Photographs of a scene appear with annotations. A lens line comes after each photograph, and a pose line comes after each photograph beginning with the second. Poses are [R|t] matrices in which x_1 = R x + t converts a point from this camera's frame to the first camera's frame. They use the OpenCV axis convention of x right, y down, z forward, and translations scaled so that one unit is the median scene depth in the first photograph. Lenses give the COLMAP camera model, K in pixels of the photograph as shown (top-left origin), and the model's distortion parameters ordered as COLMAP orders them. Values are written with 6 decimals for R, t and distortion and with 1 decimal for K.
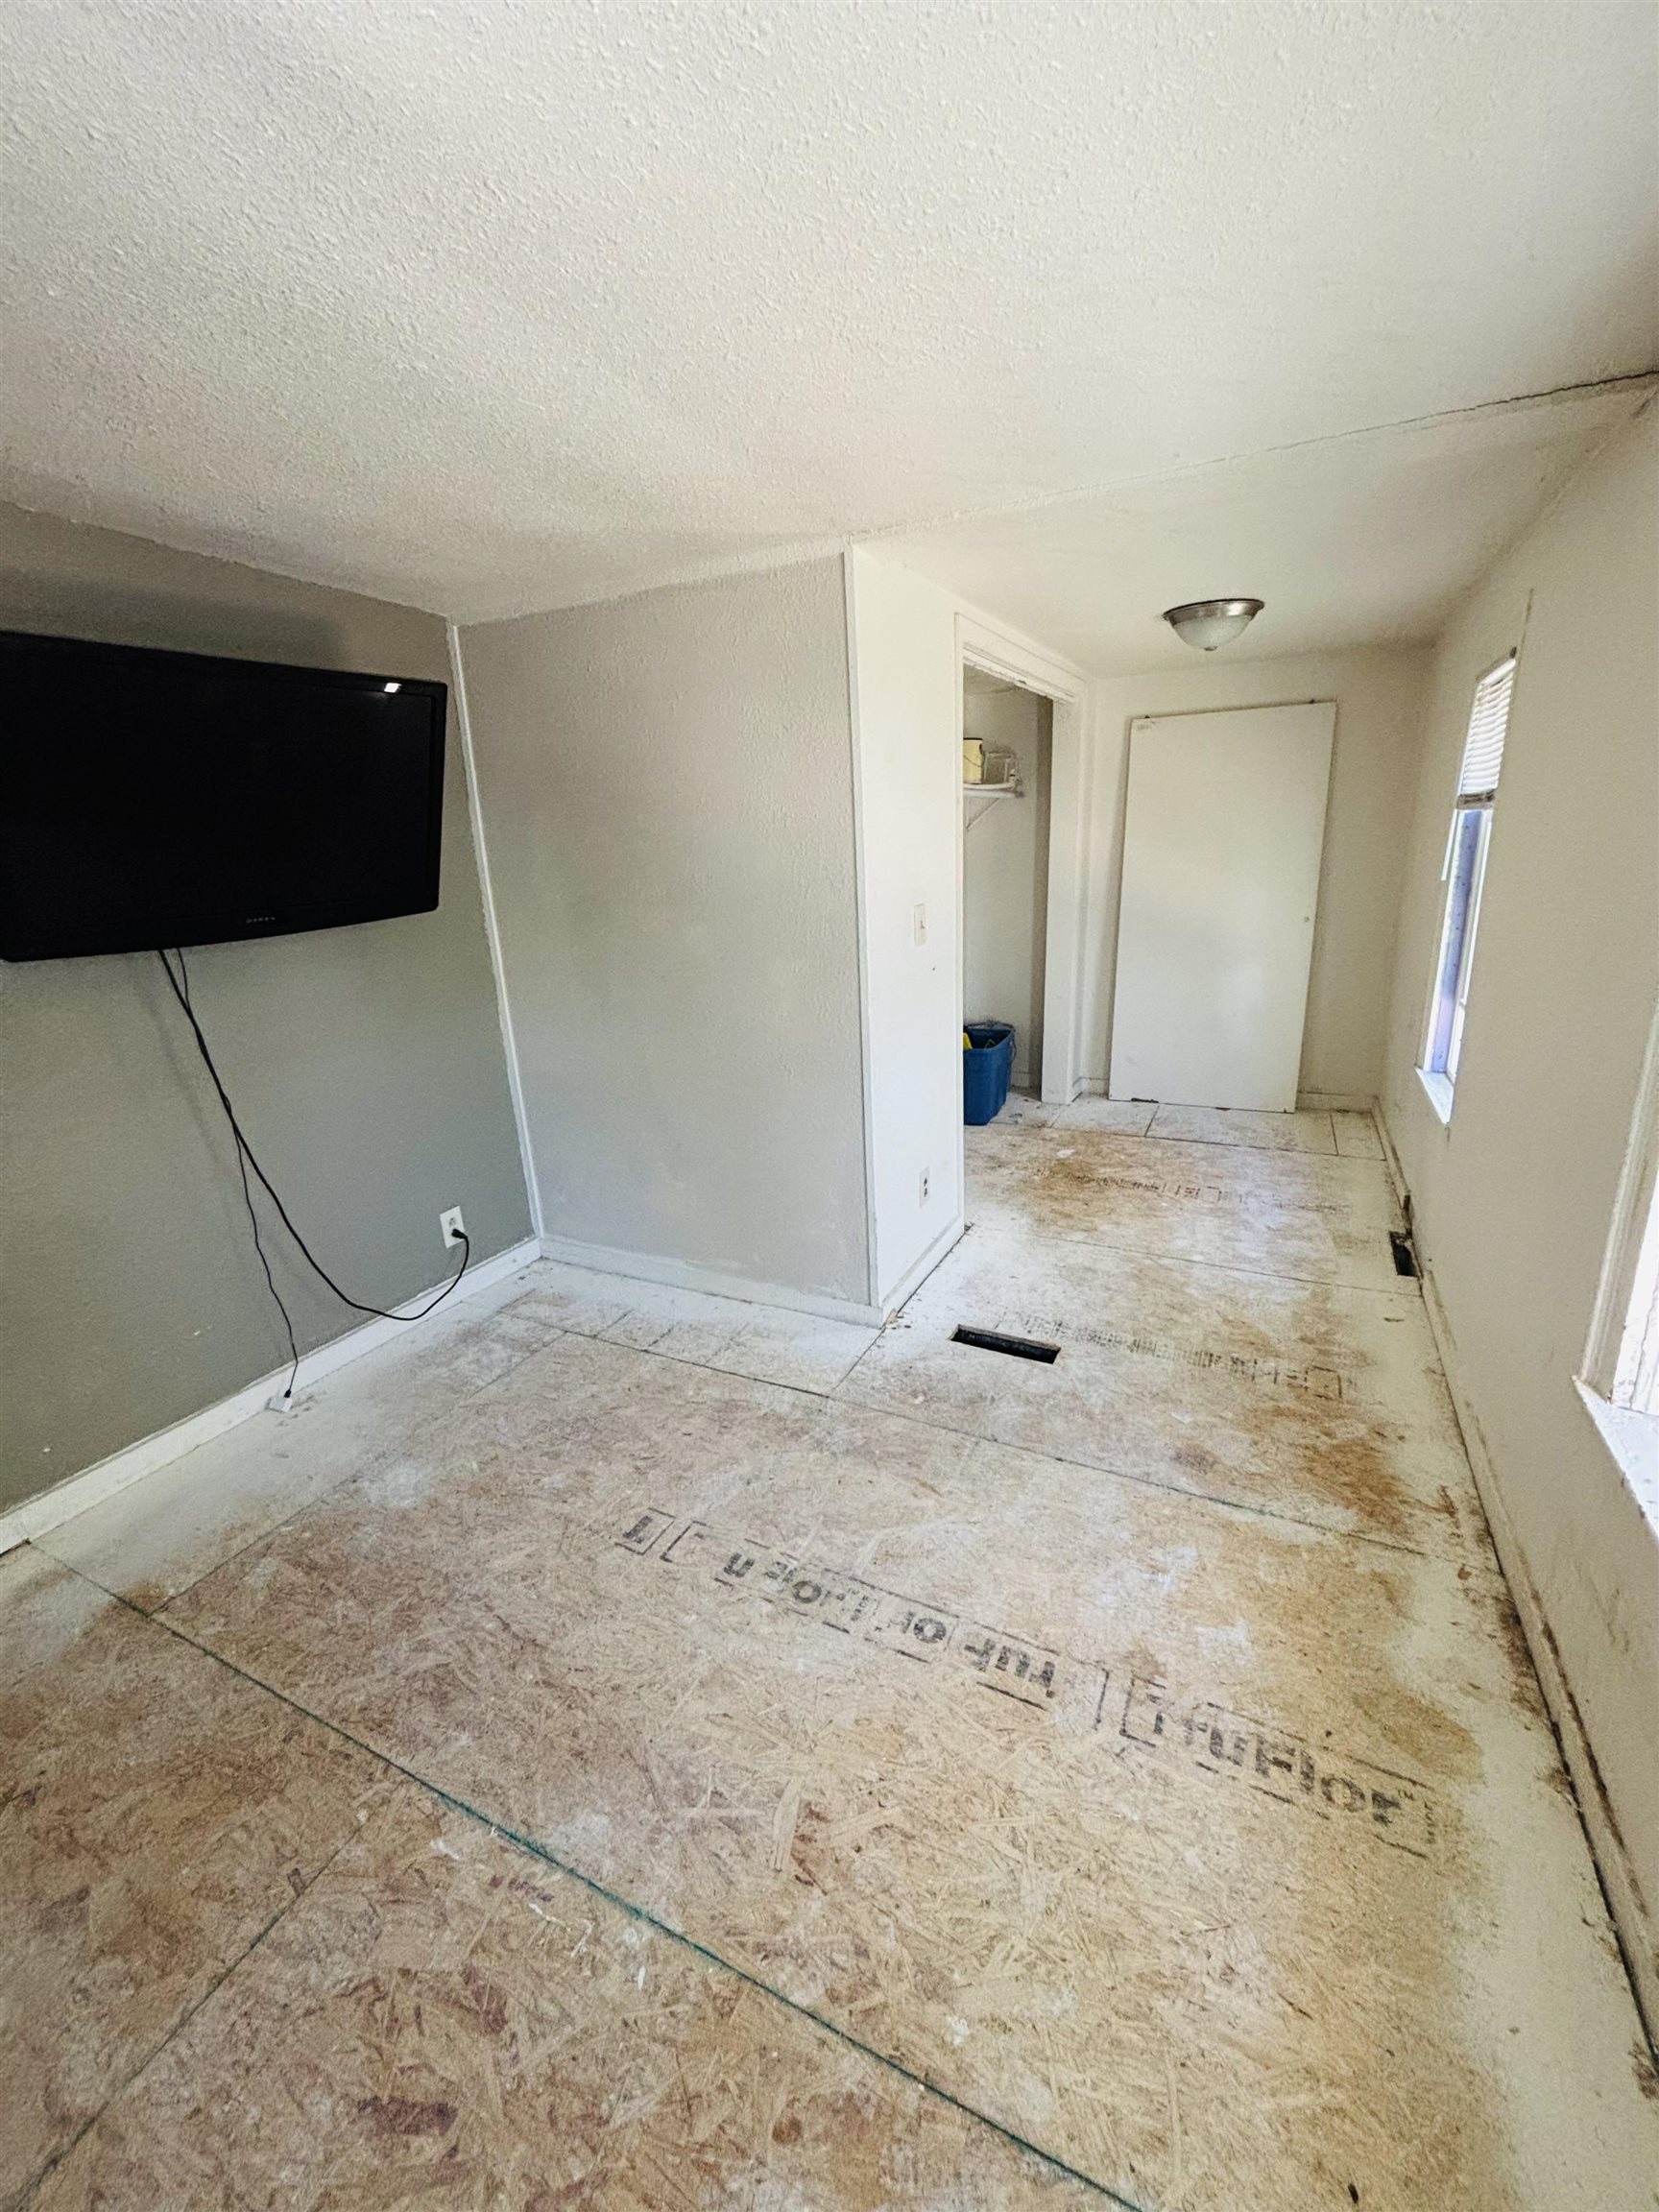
lens RADIAL K [[889.4, 0, 832.3], [0, 889.4, 1110.8], [0, 0, 1]] dist [0.015748, -0.002850]
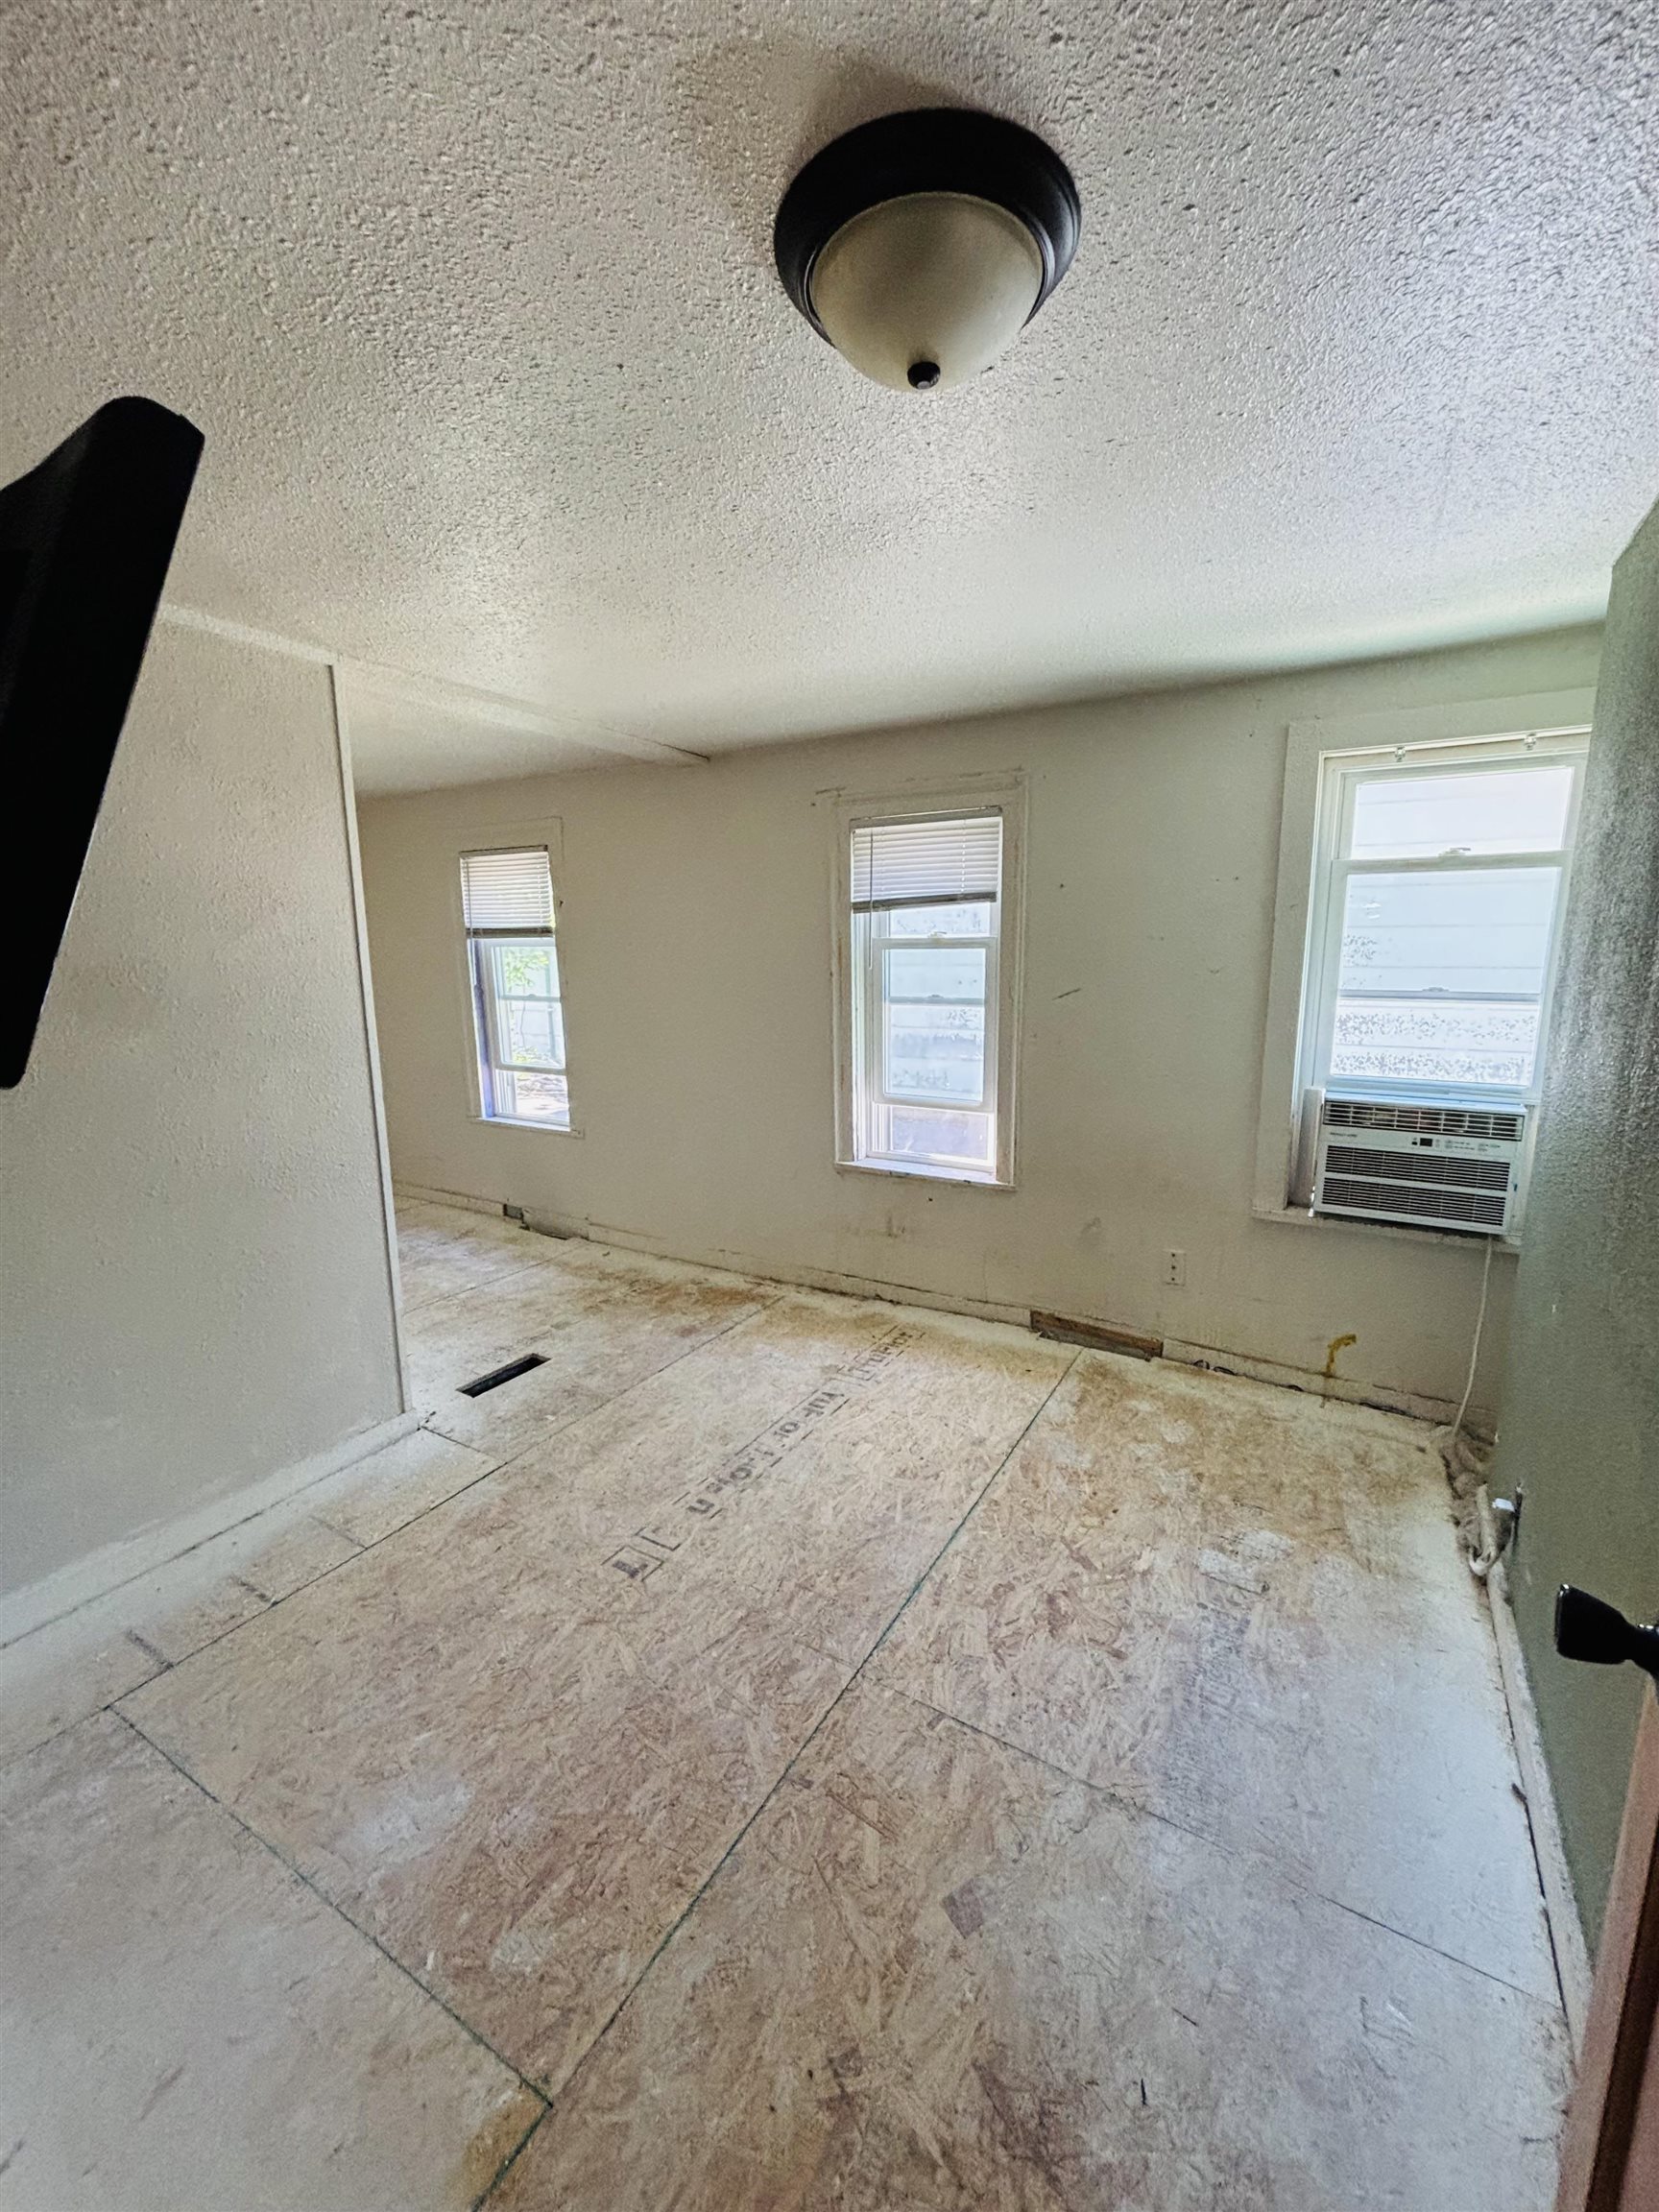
lens RADIAL K [[889.4, 0, 832.3], [0, 889.4, 1110.8], [0, 0, 1]] dist [0.015748, -0.002850]
pose [[0.078423, -0.137556, 0.987385, -1.019260], [0.296943, 0.948701, 0.108582, -0.066398], [-0.951669, 0.284682, 0.115246, 0.454970]]
